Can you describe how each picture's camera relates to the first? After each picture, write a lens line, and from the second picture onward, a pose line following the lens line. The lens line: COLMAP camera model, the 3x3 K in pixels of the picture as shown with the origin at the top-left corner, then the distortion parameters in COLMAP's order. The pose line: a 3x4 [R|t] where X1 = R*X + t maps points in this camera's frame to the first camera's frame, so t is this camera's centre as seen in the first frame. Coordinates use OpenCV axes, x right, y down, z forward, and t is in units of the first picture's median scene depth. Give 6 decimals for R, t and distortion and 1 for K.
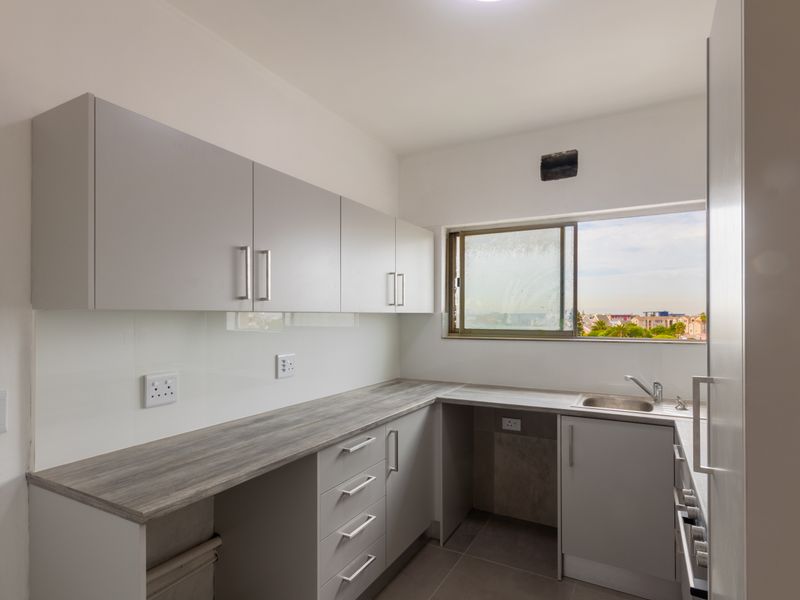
lens RADIAL K [[431.2, 0, 401.3], [0, 431.2, 308.7], [0, 0, 1]] dist [-0.004412, -0.000255]
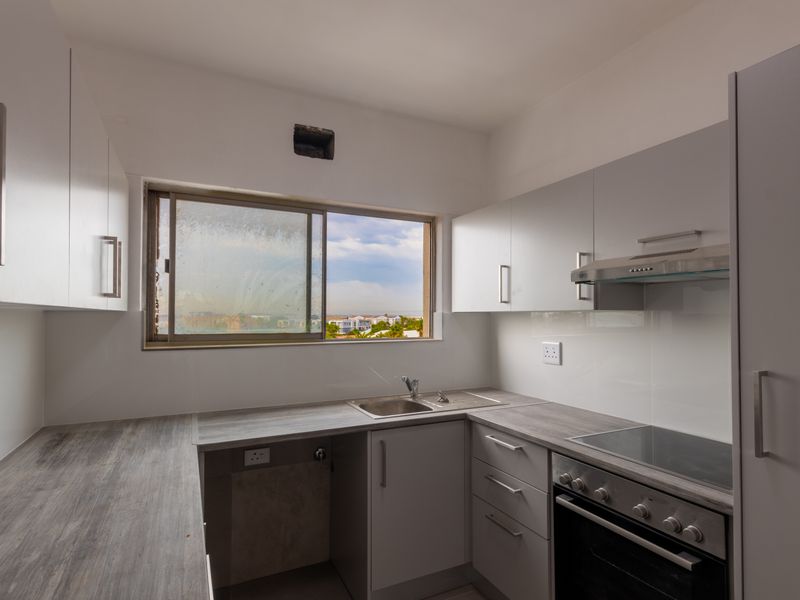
lens RADIAL K [[431.2, 0, 401.3], [0, 431.2, 308.7], [0, 0, 1]] dist [-0.004412, -0.000255]
pose [[0.567354, 0.014269, 0.823350, -0.230431], [-0.014012, 0.999872, -0.007673, 0.006003], [-0.823355, -0.007183, 0.567482, 0.346211]]
